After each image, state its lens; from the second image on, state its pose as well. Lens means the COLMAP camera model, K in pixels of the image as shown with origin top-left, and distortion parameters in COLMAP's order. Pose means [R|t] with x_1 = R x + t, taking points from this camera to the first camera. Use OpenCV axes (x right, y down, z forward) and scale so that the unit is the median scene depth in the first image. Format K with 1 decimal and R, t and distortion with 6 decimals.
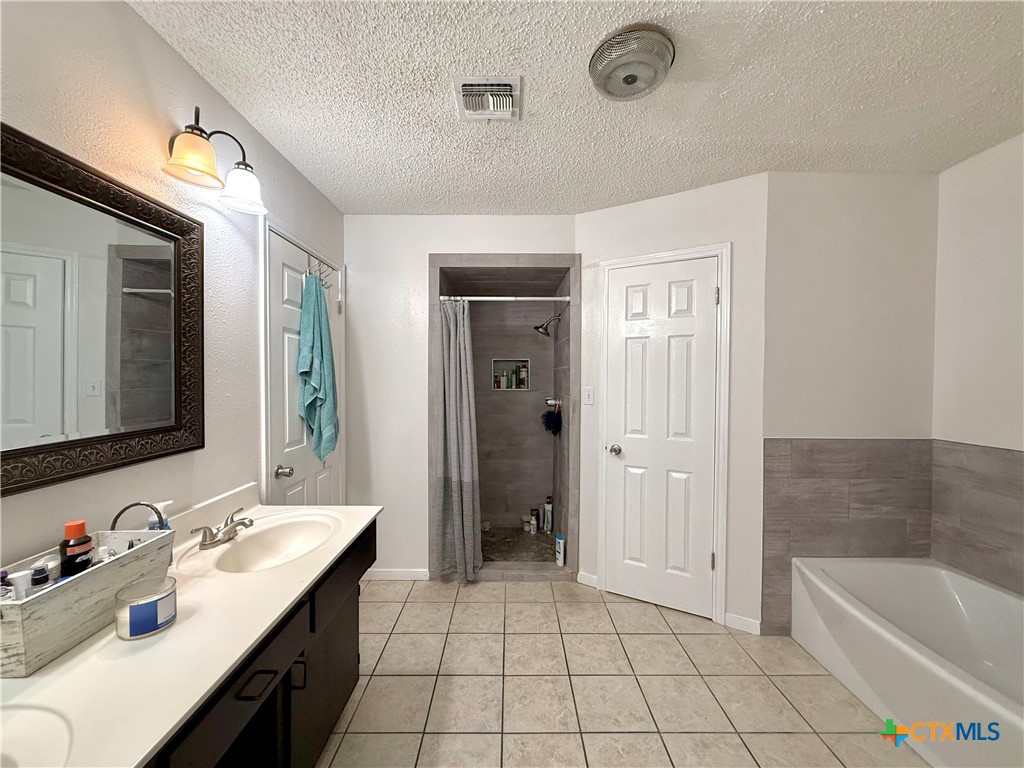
lens RADIAL K [[408.7, 0, 511.1], [0, 408.7, 380.8], [0, 0, 1]] dist [-0.002954, 0.000163]
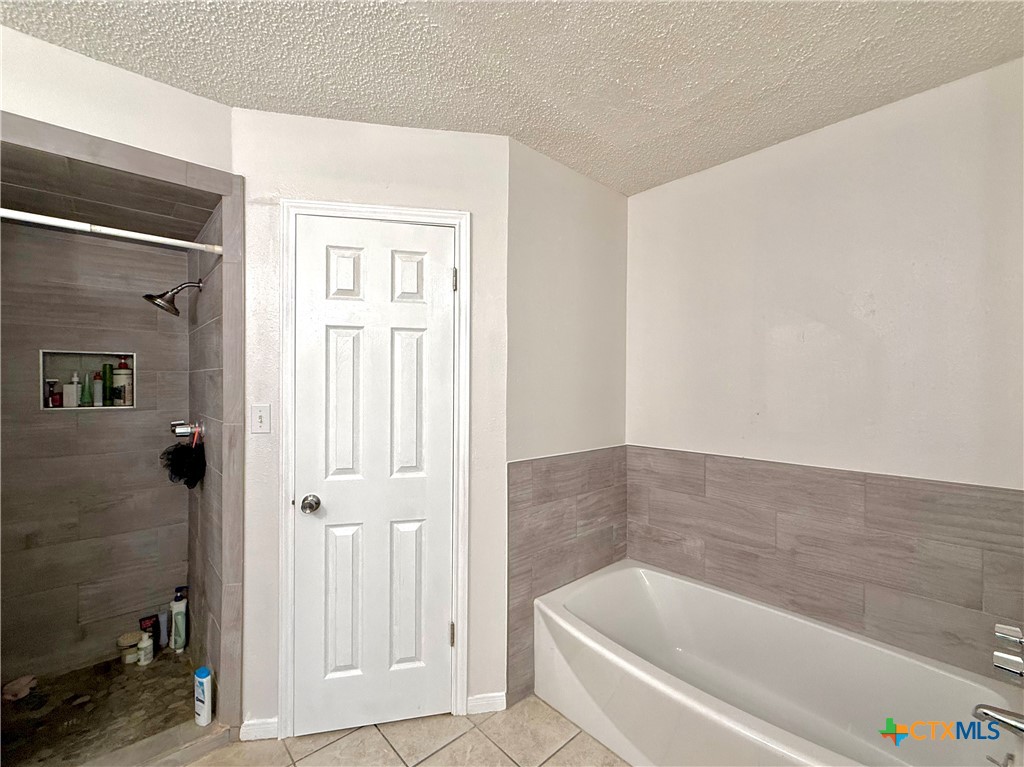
lens RADIAL K [[443.0, 0, 512.4], [0, 443.0, 387.2], [0, 0, 1]] dist [0.000262, 0.000349]
pose [[0.743794, -0.004140, 0.668396, 0.034274], [0.002336, 0.999991, 0.003594, -0.011367], [-0.668405, -0.001112, 0.743797, 0.298392]]
